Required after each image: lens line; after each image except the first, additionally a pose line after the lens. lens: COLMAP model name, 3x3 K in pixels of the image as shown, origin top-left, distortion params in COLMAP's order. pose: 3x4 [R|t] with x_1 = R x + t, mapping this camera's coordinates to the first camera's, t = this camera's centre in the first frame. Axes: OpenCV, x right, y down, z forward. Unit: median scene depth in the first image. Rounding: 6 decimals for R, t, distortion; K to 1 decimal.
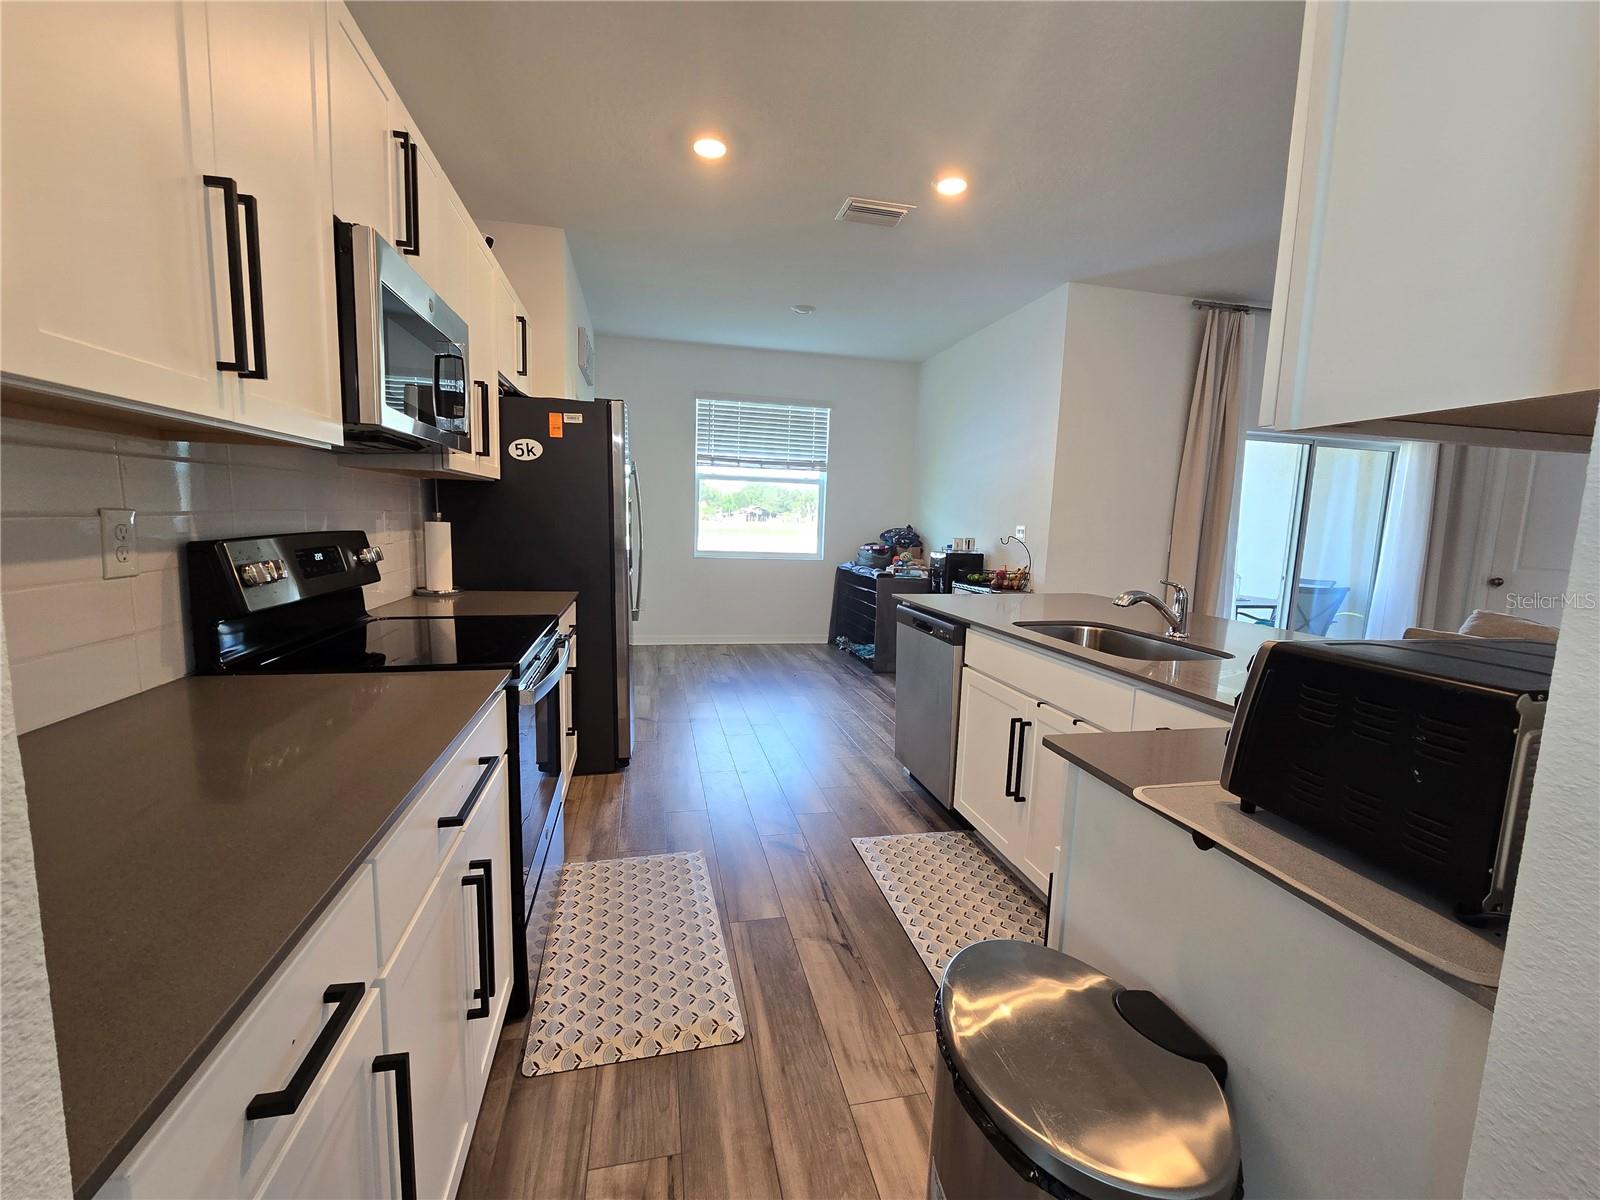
lens RADIAL K [[656.2, 0, 791.6], [0, 656.2, 600.3], [0, 0, 1]] dist [-0.009382, 0.002091]
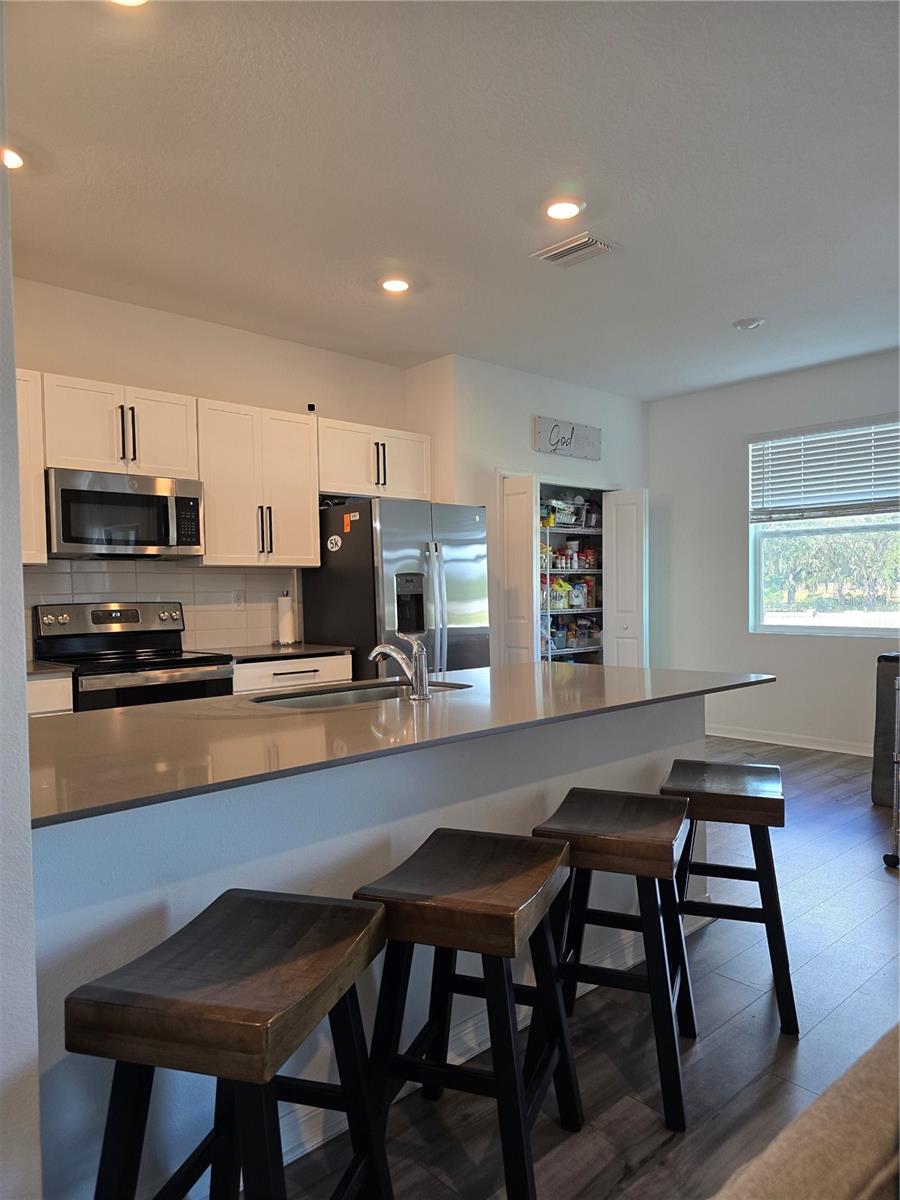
lens RADIAL K [[801.1, 0, 450.5], [0, 801.1, 610.0], [0, 0, 1]] dist [0.024071, -0.014966]
pose [[0.499431, -0.029925, -0.865836, 1.545057], [-0.072886, 0.994409, -0.076411, 0.030834], [0.863282, 0.101269, 0.494458, 0.496368]]
